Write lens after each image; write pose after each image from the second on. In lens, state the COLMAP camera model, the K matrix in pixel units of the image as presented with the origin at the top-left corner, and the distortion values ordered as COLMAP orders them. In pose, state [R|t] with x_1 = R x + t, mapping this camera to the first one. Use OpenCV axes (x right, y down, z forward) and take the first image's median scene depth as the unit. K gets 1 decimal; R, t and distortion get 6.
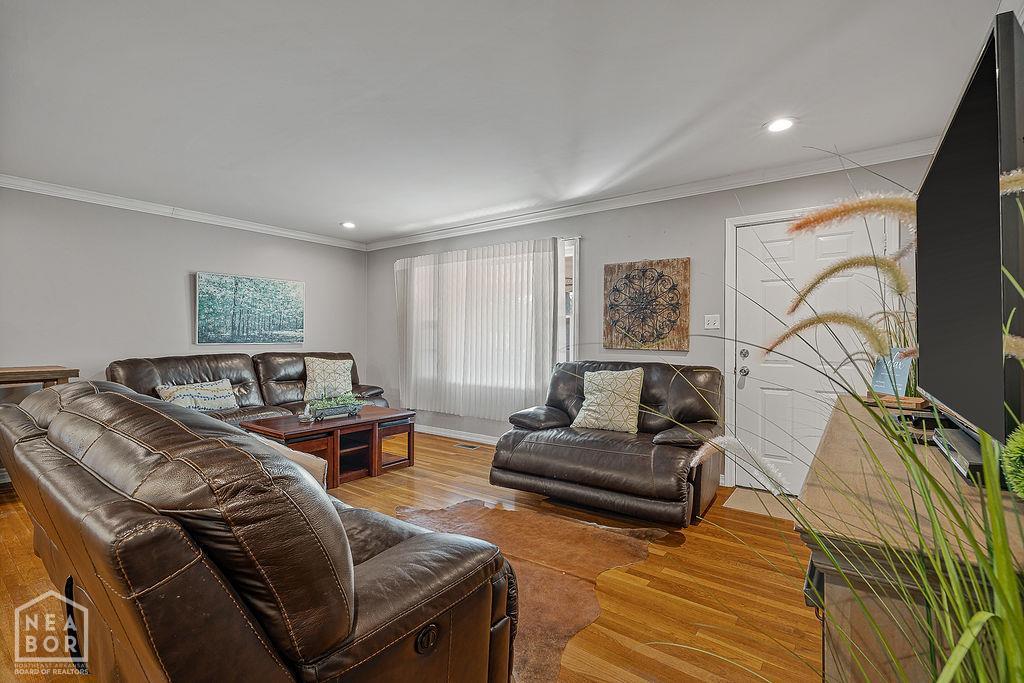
lens RADIAL K [[464.7, 0, 513.4], [0, 464.7, 332.4], [0, 0, 1]] dist [-0.003082, 0.000004]
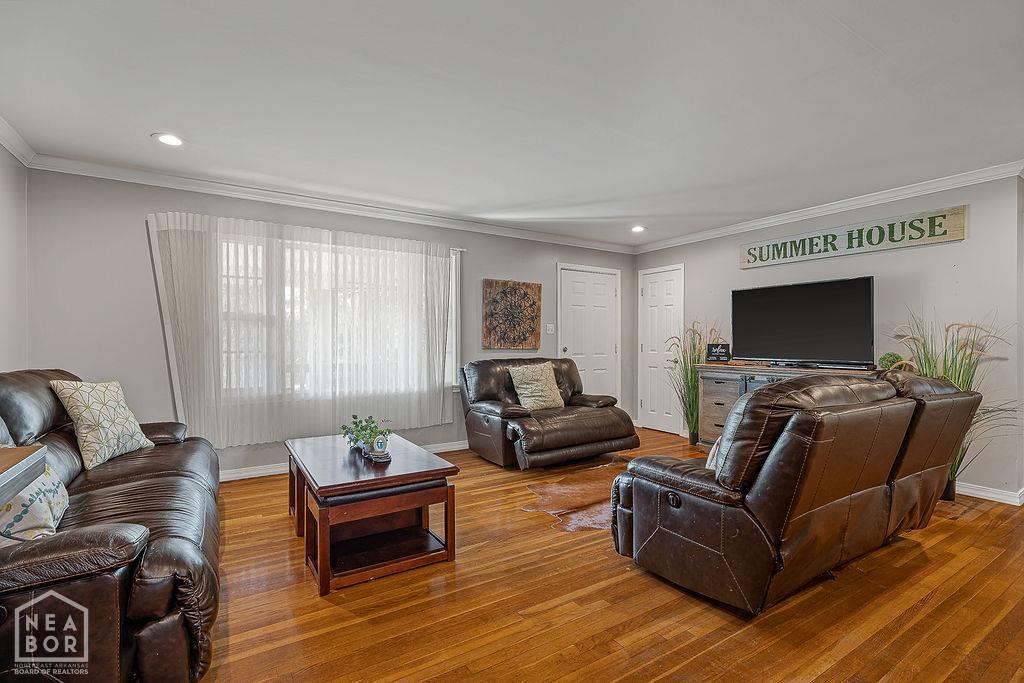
lens RADIAL K [[469.7, 0, 512.0], [0, 469.7, 341.5], [0, 0, 1]] dist [-0.002697, 0.000073]
pose [[0.363785, -0.007734, 0.931451, -0.941964], [-0.013150, 0.999823, 0.013437, -0.001684], [-0.931390, -0.017137, 0.363619, 0.514556]]
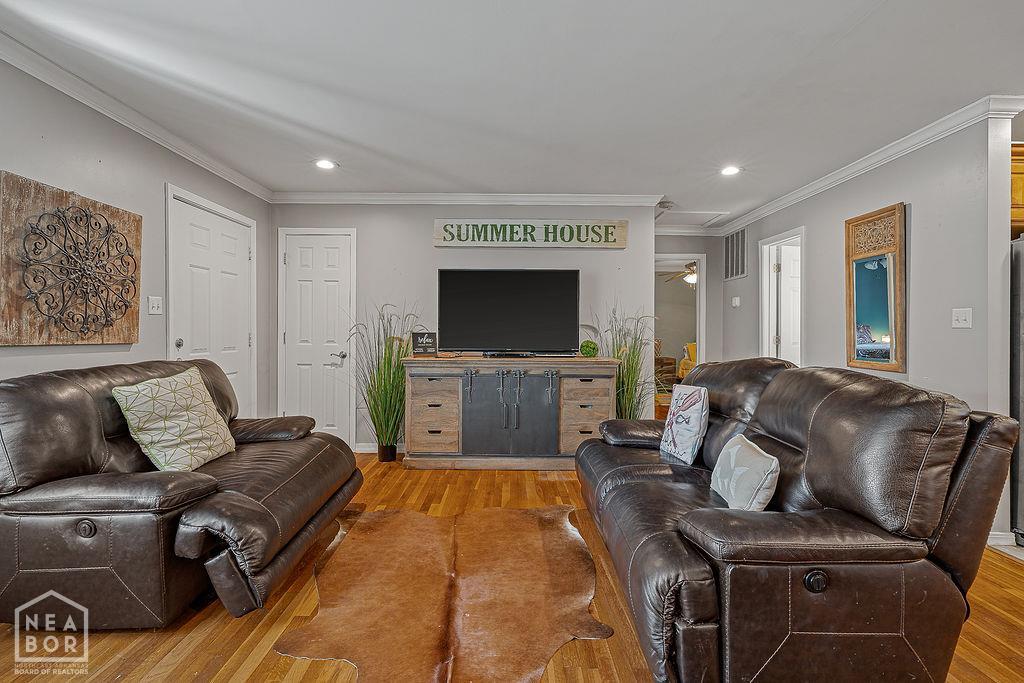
lens RADIAL K [[464.7, 0, 513.4], [0, 464.7, 332.4], [0, 0, 1]] dist [-0.003082, 0.000004]
pose [[-0.603534, -0.014787, 0.797200, -0.523785], [-0.022586, 0.999744, 0.001445, 0.007585], [-0.797017, -0.017134, -0.603714, 0.904002]]
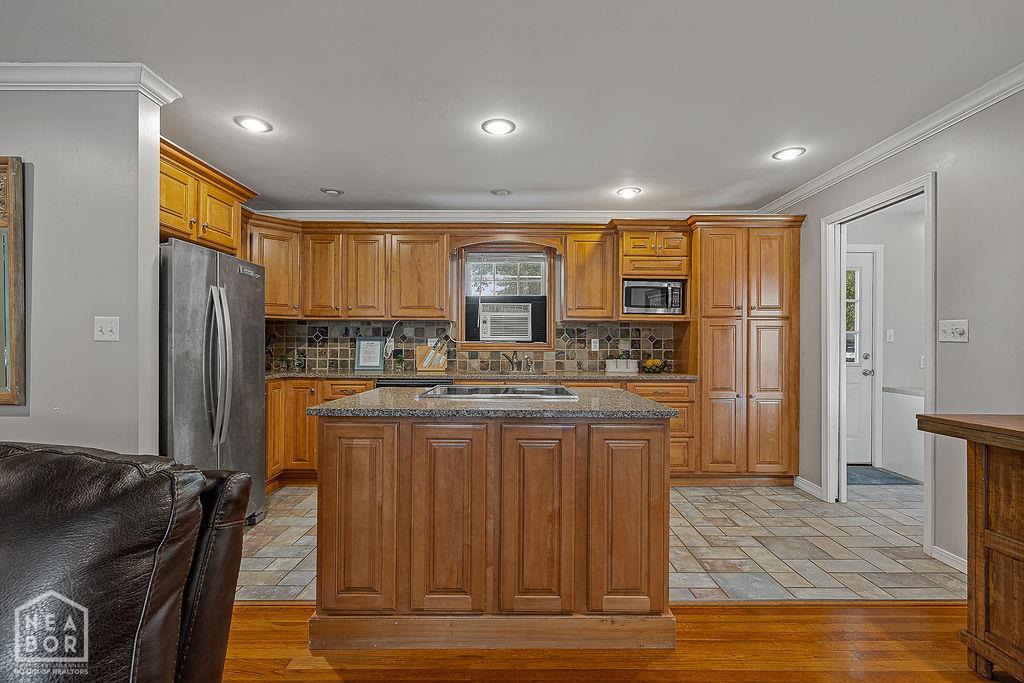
lens RADIAL K [[460.5, 0, 514.8], [0, 460.5, 344.6], [0, 0, 1]] dist [-0.002788, -0.000027]
pose [[-0.806639, -0.014208, -0.590874, -0.447939], [-0.002587, 0.999786, -0.020508, 0.001399], [0.591039, -0.015014, -0.806503, 0.686367]]
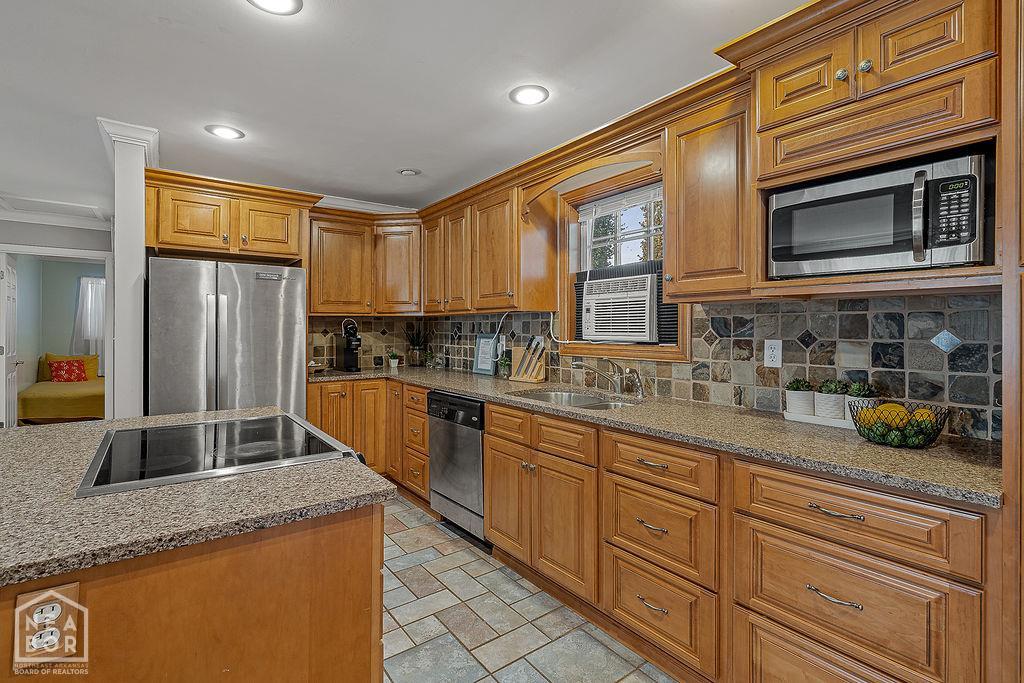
lens RADIAL K [[470.3, 0, 513.4], [0, 470.3, 329.5], [0, 0, 1]] dist [-0.001280, 0.000047]
pose [[-0.956464, -0.008741, 0.291719, -1.120356], [-0.012528, 0.999860, -0.011118, -0.036370], [-0.291581, -0.014288, -0.956440, 0.470773]]
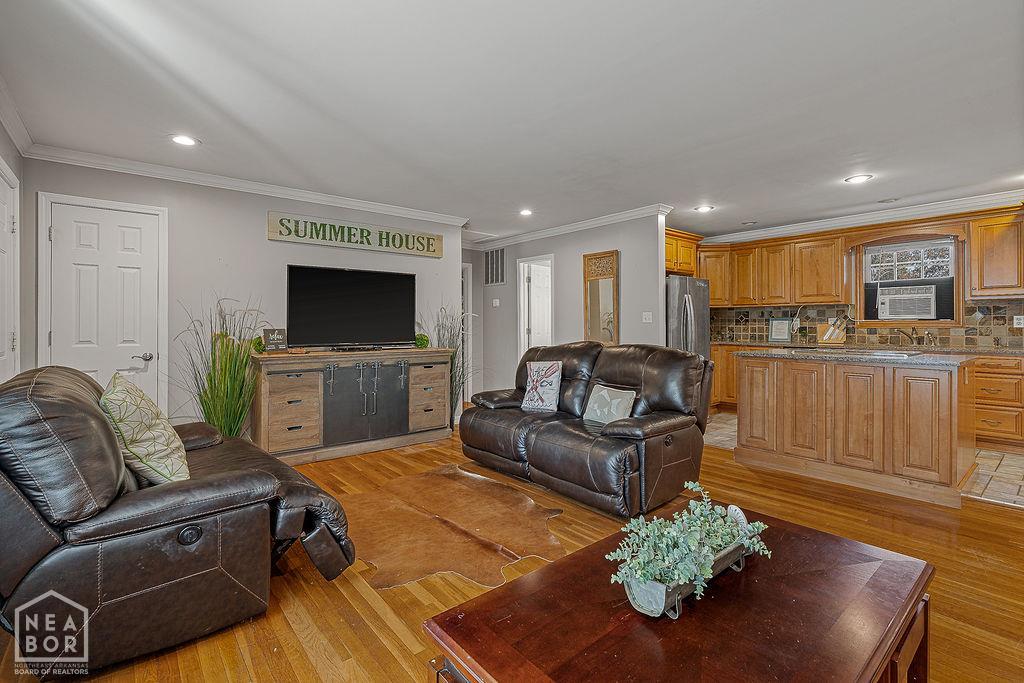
lens RADIAL K [[467.9, 0, 516.7], [0, 467.9, 323.9], [0, 0, 1]] dist [-0.003011, 0.000417]
pose [[-0.972478, -0.005682, 0.232927, -0.334865], [-0.009467, 0.999841, -0.015132, 0.013107], [-0.232804, -0.016921, -0.972376, 1.283052]]
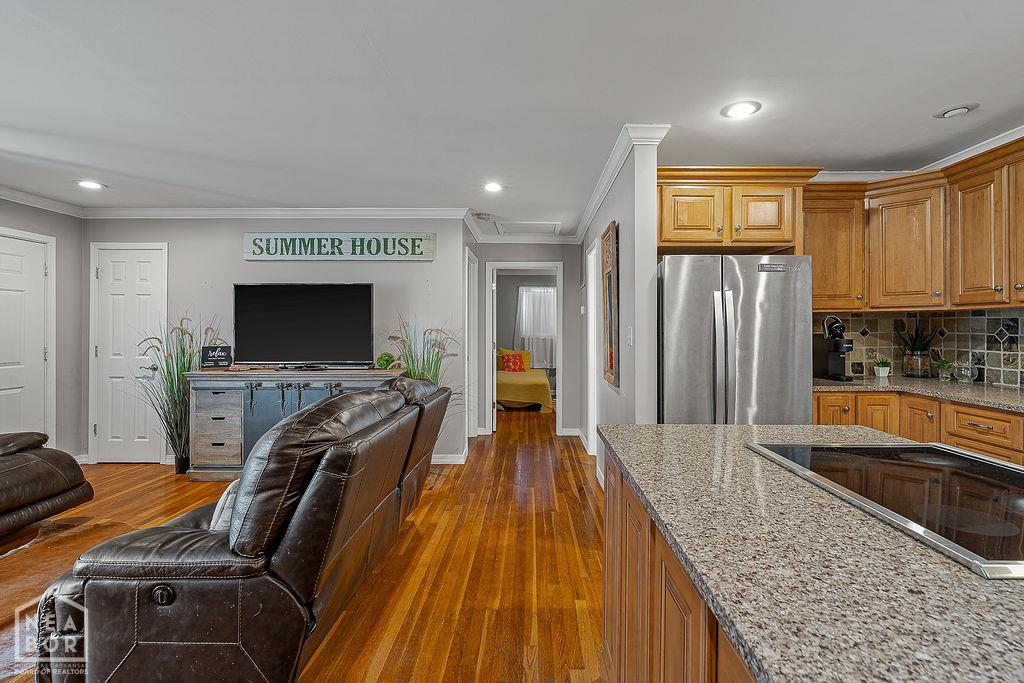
lens RADIAL K [[480.1, 0, 537.0], [0, 480.1, 326.0], [0, 0, 1]] dist [-0.001372, 0.001092]
pose [[-0.600800, -0.002540, 0.799396, -0.866576], [-0.016606, 0.999819, -0.009304, -0.031856], [-0.799227, -0.018865, -0.600733, 0.529496]]
